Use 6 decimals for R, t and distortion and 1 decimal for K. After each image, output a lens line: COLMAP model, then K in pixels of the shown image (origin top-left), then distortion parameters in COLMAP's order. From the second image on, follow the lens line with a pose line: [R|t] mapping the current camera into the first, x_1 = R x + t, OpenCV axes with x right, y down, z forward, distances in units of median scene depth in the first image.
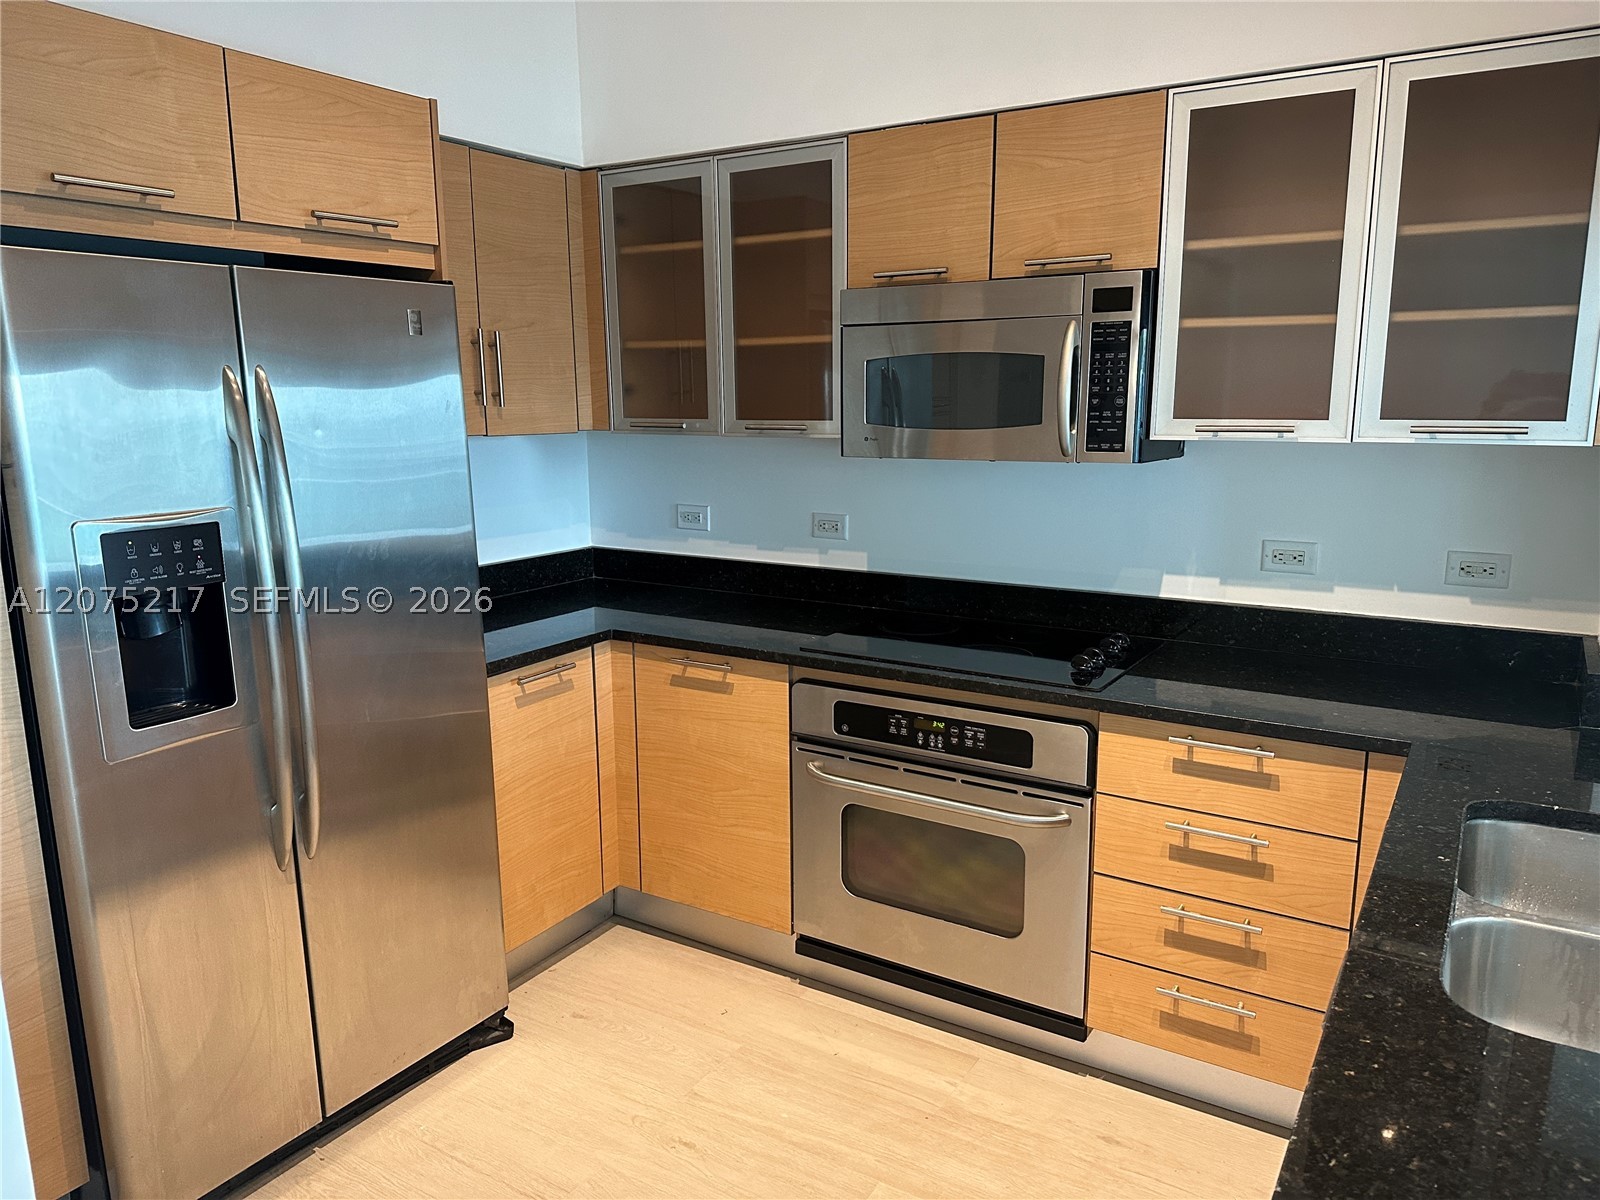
lens RADIAL K [[1125.3, 0, 793.3], [0, 1125.3, 607.3], [0, 0, 1]] dist [0.078445, -0.128891]
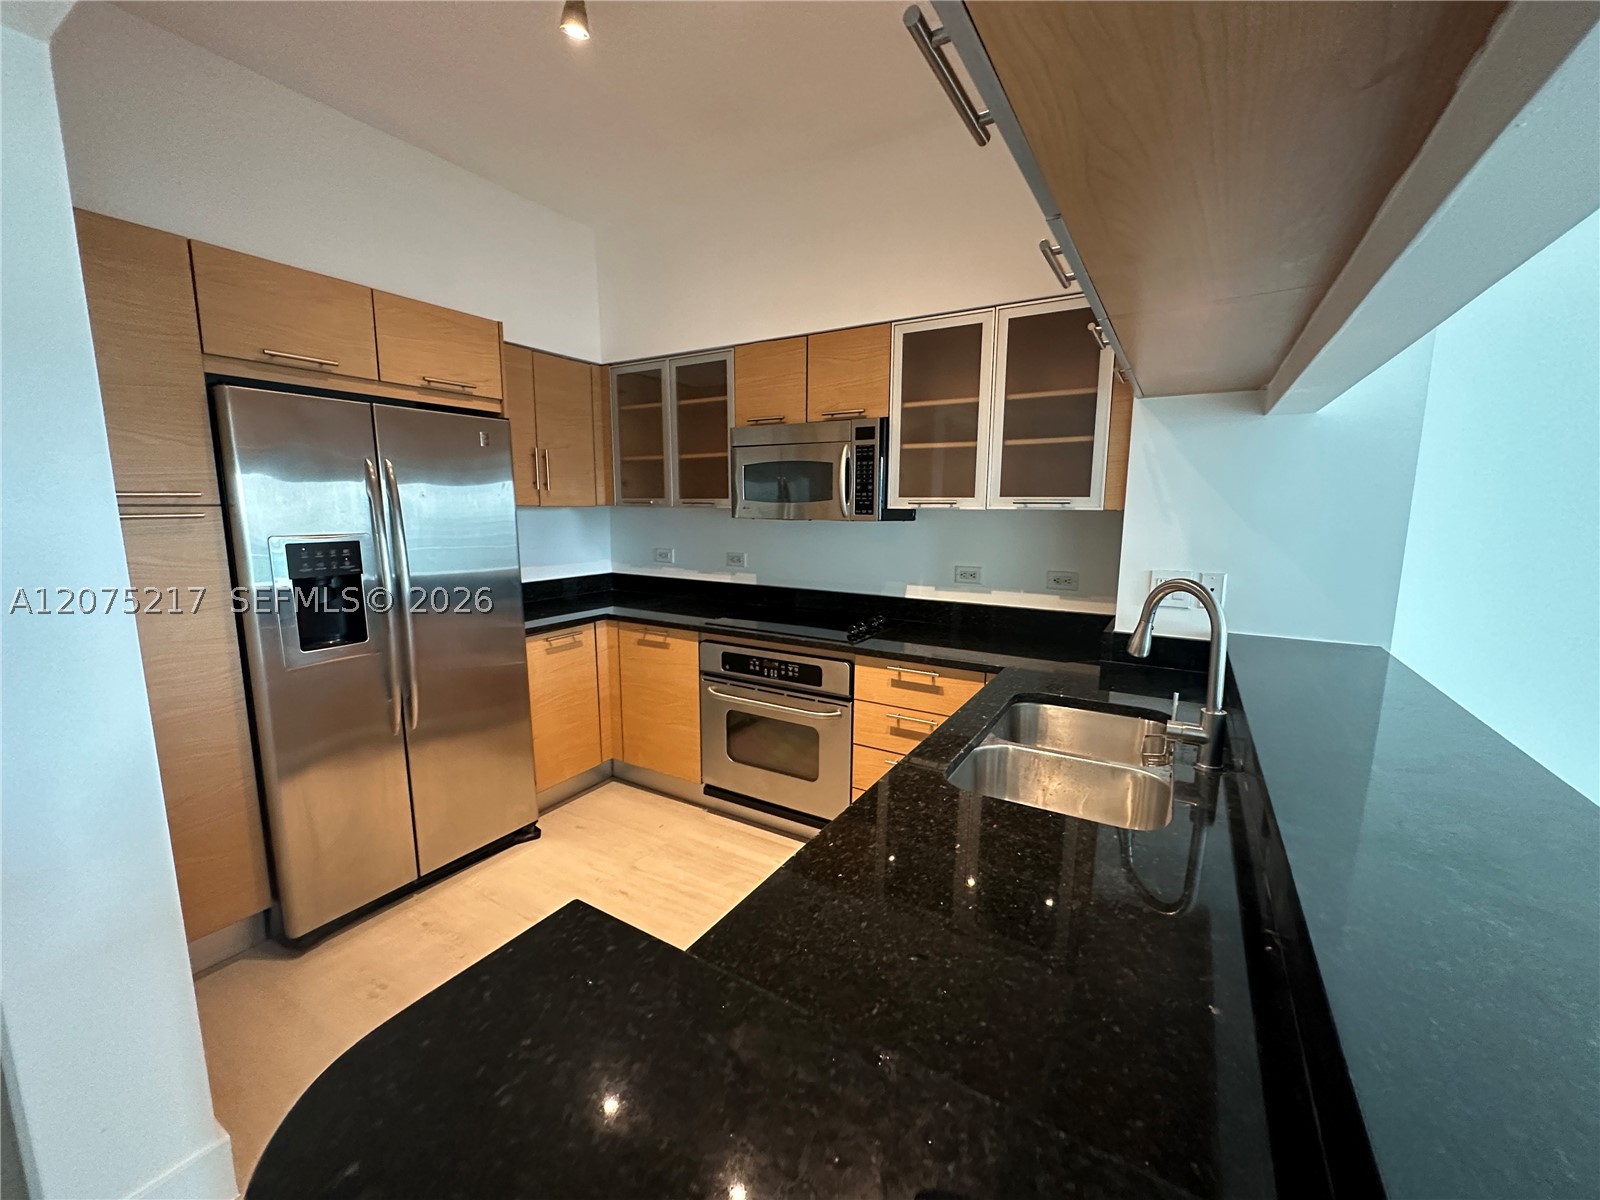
lens RADIAL K [[640.1, 0, 800.0], [0, 640.1, 600.0], [0, 0, 1]] dist [-0.012107, 0.000034]
pose [[0.999691, 0.009709, 0.022899, 0.146763], [-0.008714, 0.999031, -0.043152, 0.046573], [-0.023296, 0.042939, 0.998806, -0.031245]]
